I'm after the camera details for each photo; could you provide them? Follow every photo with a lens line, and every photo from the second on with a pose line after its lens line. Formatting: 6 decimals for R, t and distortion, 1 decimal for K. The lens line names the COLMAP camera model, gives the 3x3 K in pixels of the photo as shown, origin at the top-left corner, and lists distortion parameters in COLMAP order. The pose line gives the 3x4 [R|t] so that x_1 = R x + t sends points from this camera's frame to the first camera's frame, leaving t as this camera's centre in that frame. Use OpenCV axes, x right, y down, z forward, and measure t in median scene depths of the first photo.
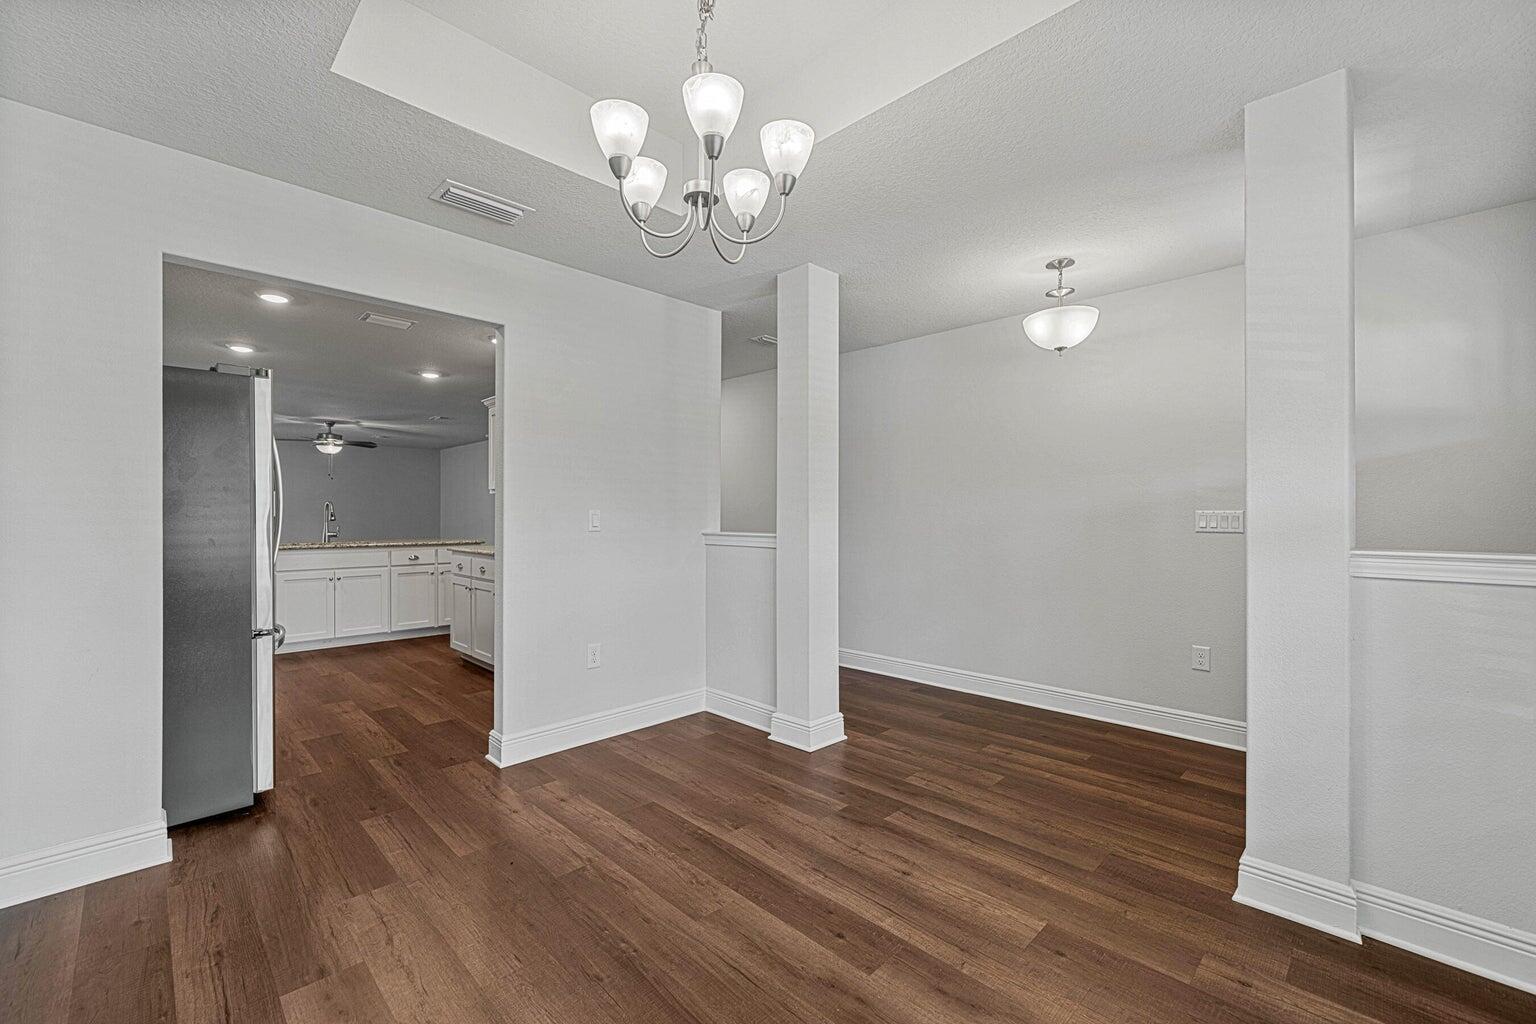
lens RADIAL K [[634.6, 0, 768.0], [0, 634.6, 512.0], [0, 0, 1]] dist [-0.000152, -0.000220]
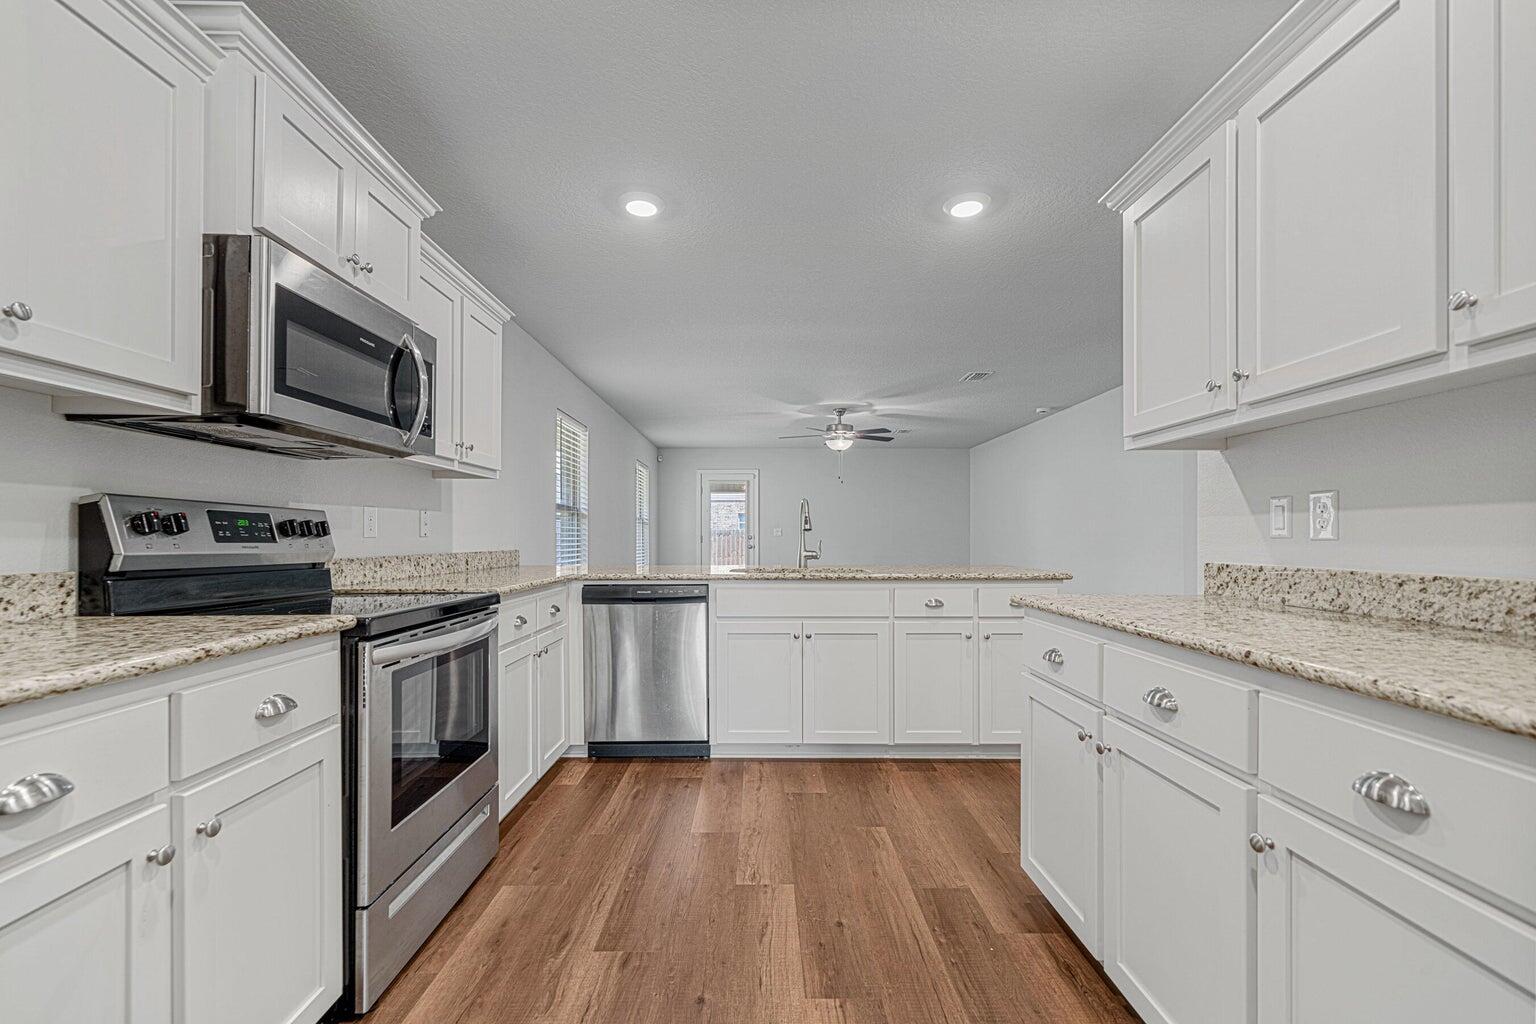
lens RADIAL K [[642.8, 0, 764.2], [0, 642.8, 524.3], [0, 0, 1]] dist [0.000696, -0.000007]
pose [[0.711653, -0.013232, -0.702407, -0.576951], [0.000804, 0.999837, -0.018020, 0.035705], [0.702531, 0.012259, 0.711548, 1.058030]]
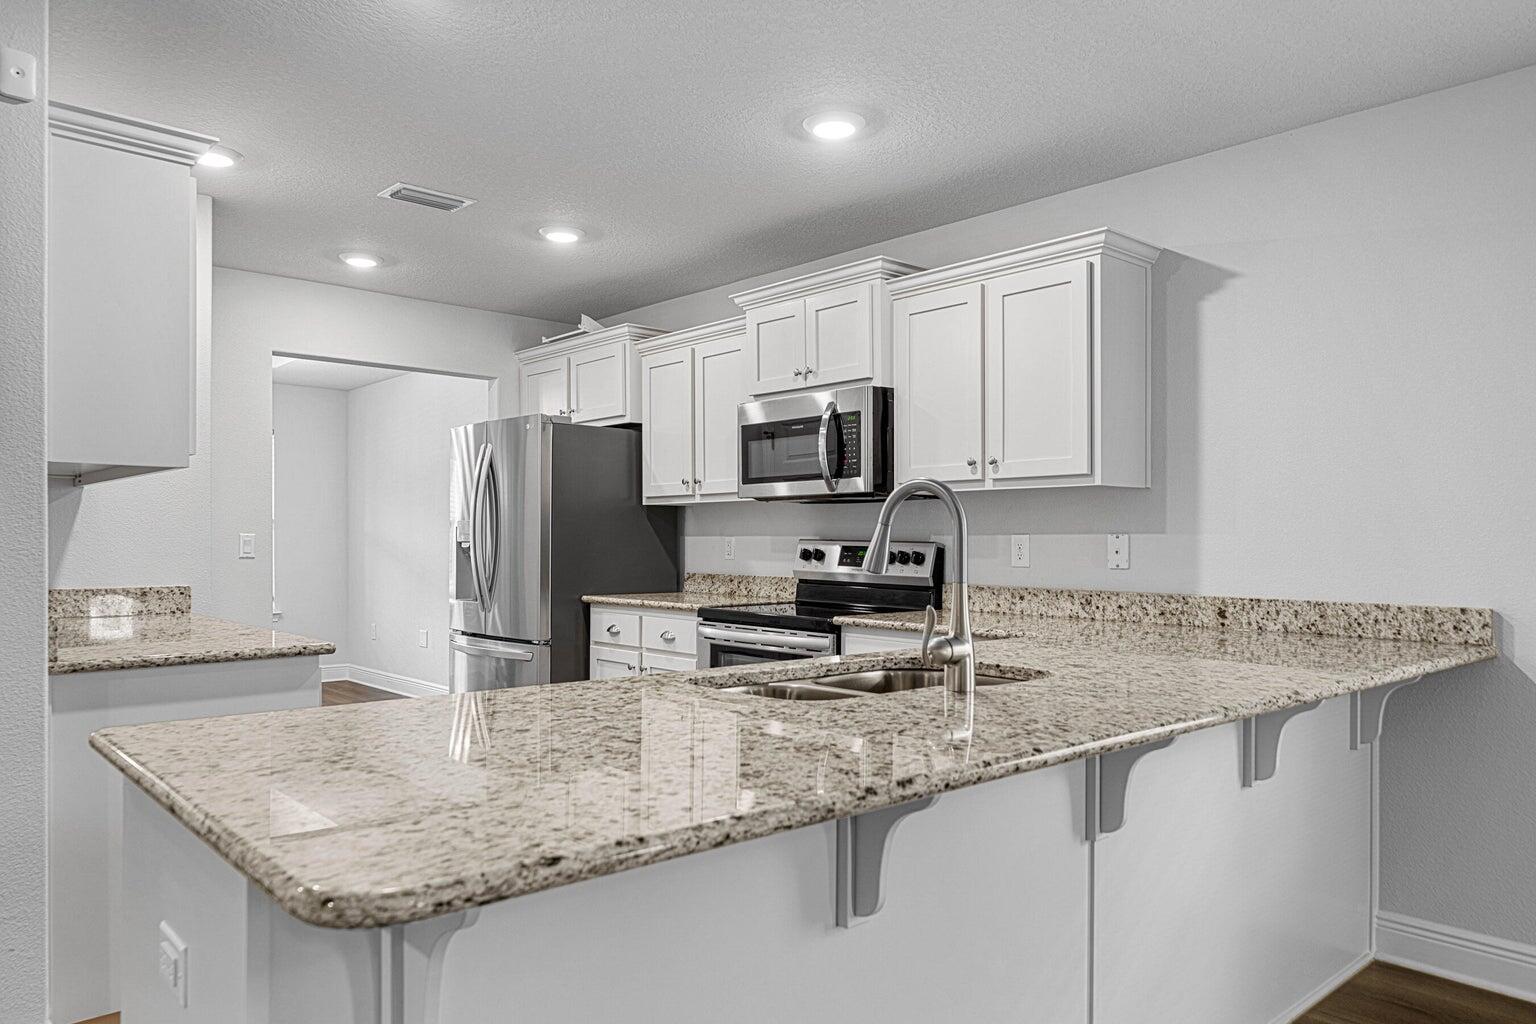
lens RADIAL K [[1028.3, 0, 754.8], [0, 1028.3, 538.4], [0, 0, 1]] dist [0.000884, -0.001871]
pose [[-0.998716, -0.003626, 0.050525, -1.219801], [-0.003738, 0.999991, -0.002125, 0.007875], [-0.050517, -0.002311, -0.998721, 2.470187]]
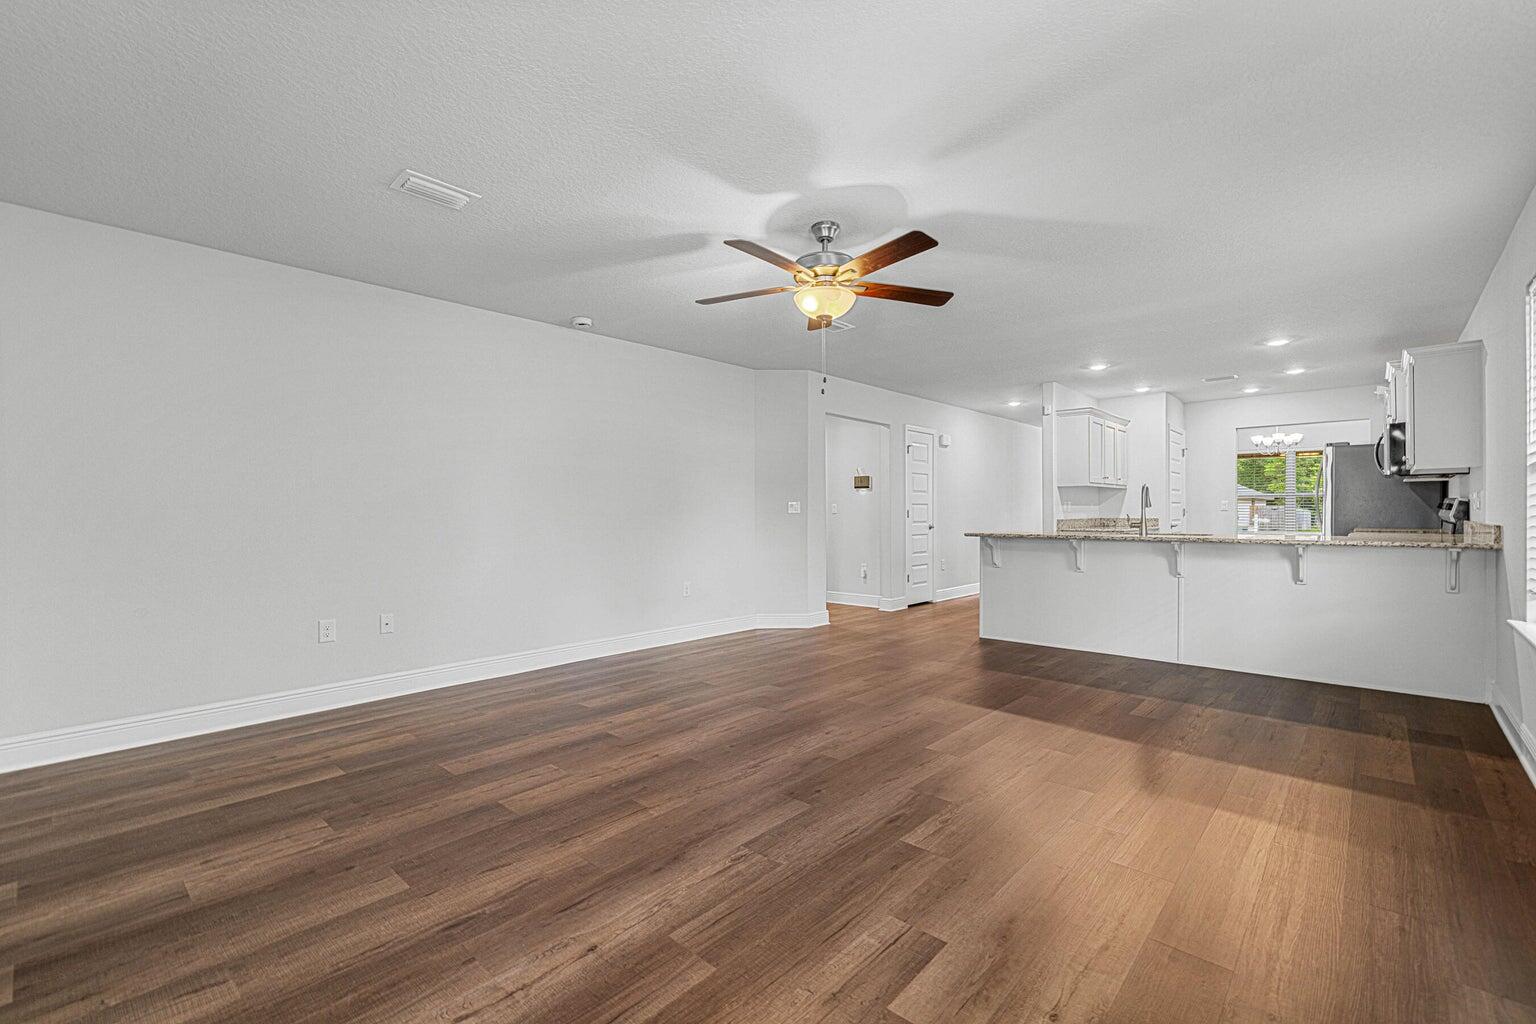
lens RADIAL K [[669.0, 0, 766.8], [0, 669.0, 516.7], [0, 0, 1]] dist [0.000631, 0.000038]
pose [[-0.050844, -0.006879, 0.998683, -2.791839], [0.002265, 0.999973, 0.007003, 0.035889], [-0.998704, 0.002618, -0.050827, 2.832389]]
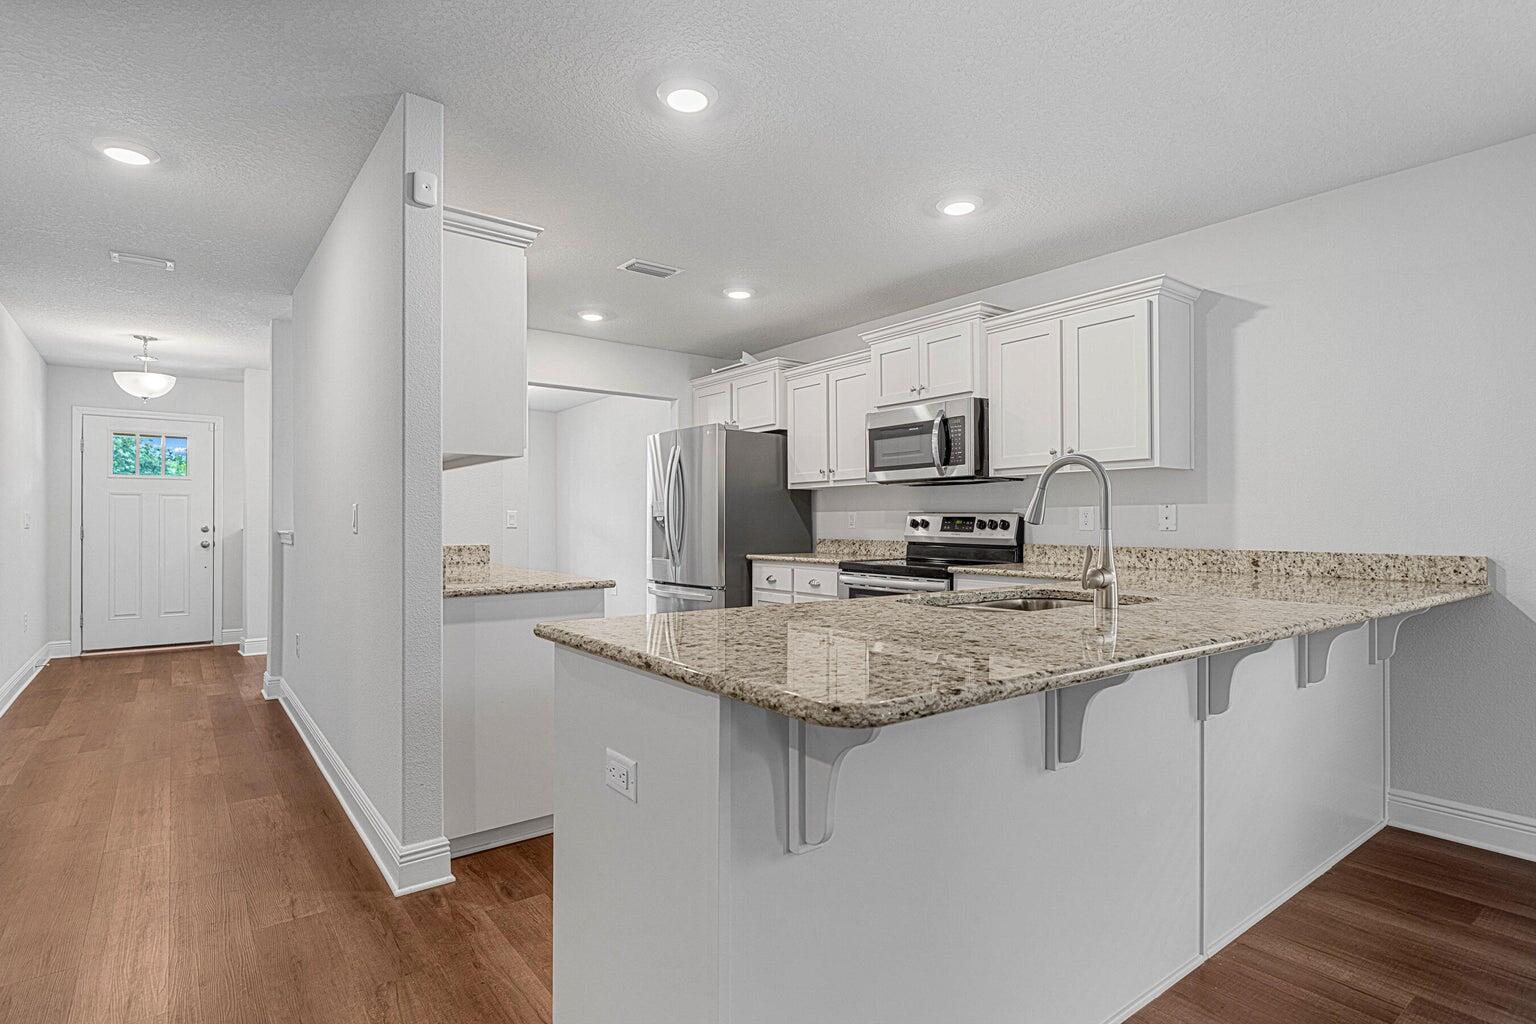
lens RADIAL K [[762.1, 0, 757.3], [0, 762.1, 518.9], [0, 0, 1]] dist [-0.001550, 0.000288]
pose [[-0.991183, 0.000369, 0.132497, -1.118068], [-0.000476, 0.999980, -0.006352, 0.026942], [-0.132497, -0.006359, -0.991163, 2.505222]]
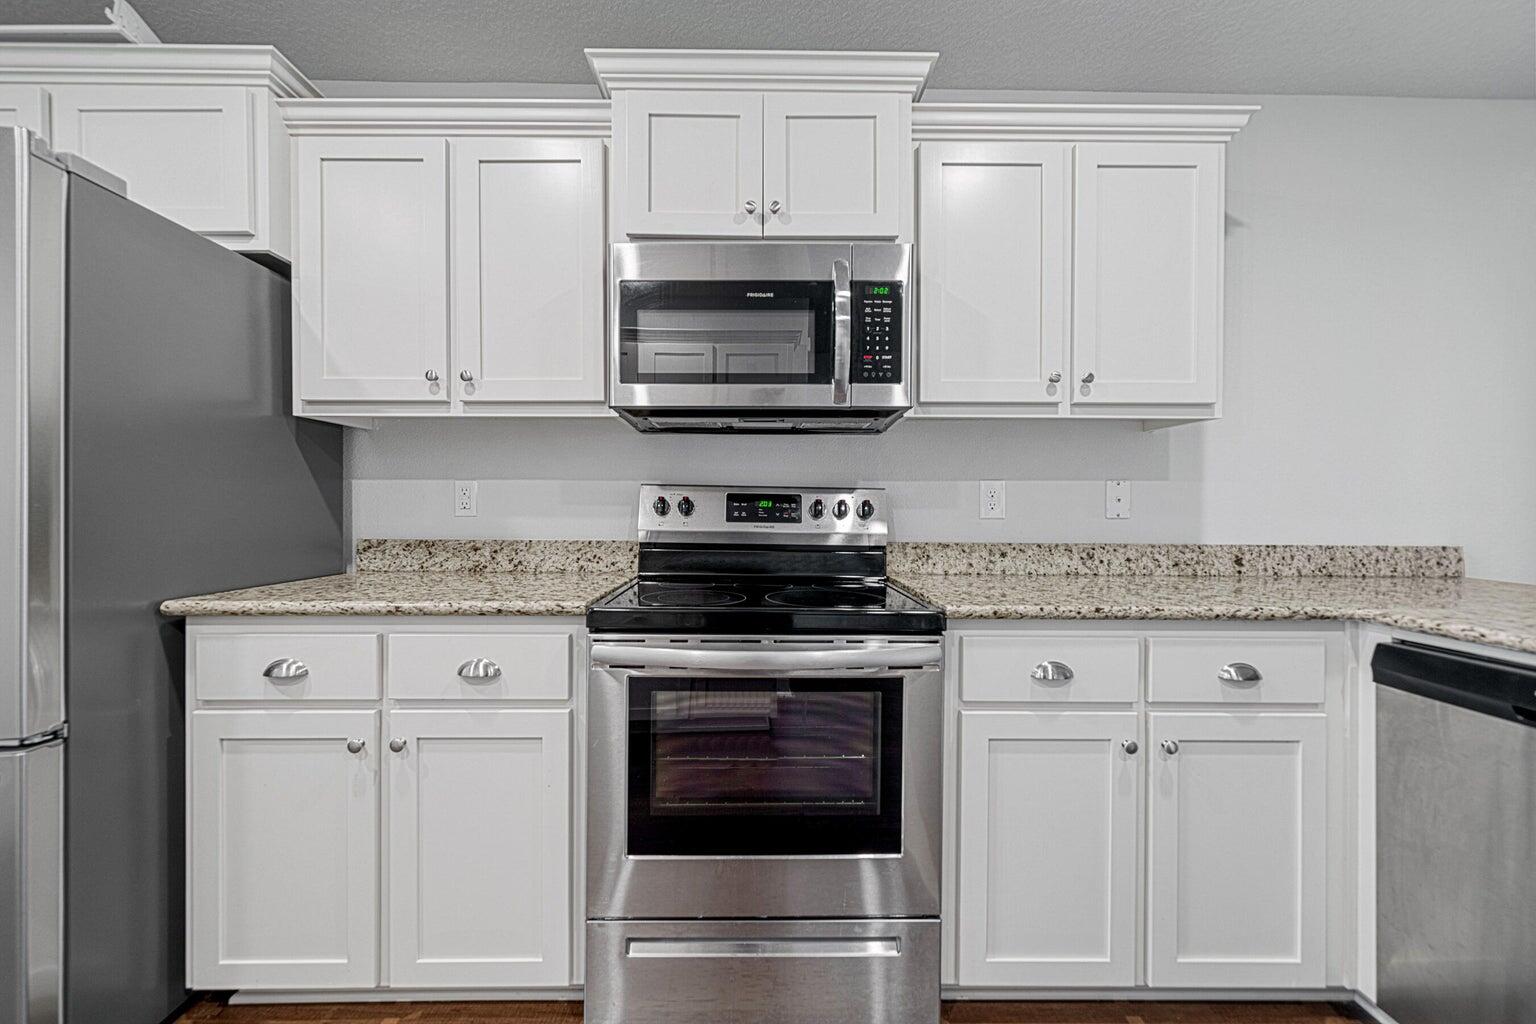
lens RADIAL K [[602.3, 0, 762.4], [0, 602.3, 509.9], [0, 0, 1]] dist [-0.000887, 0.000088]
pose [[-0.700544, -0.002254, -0.713605, -0.888380], [-0.004183, 0.999991, 0.000948, 0.028936], [0.713597, 0.003649, -0.700547, 1.529072]]
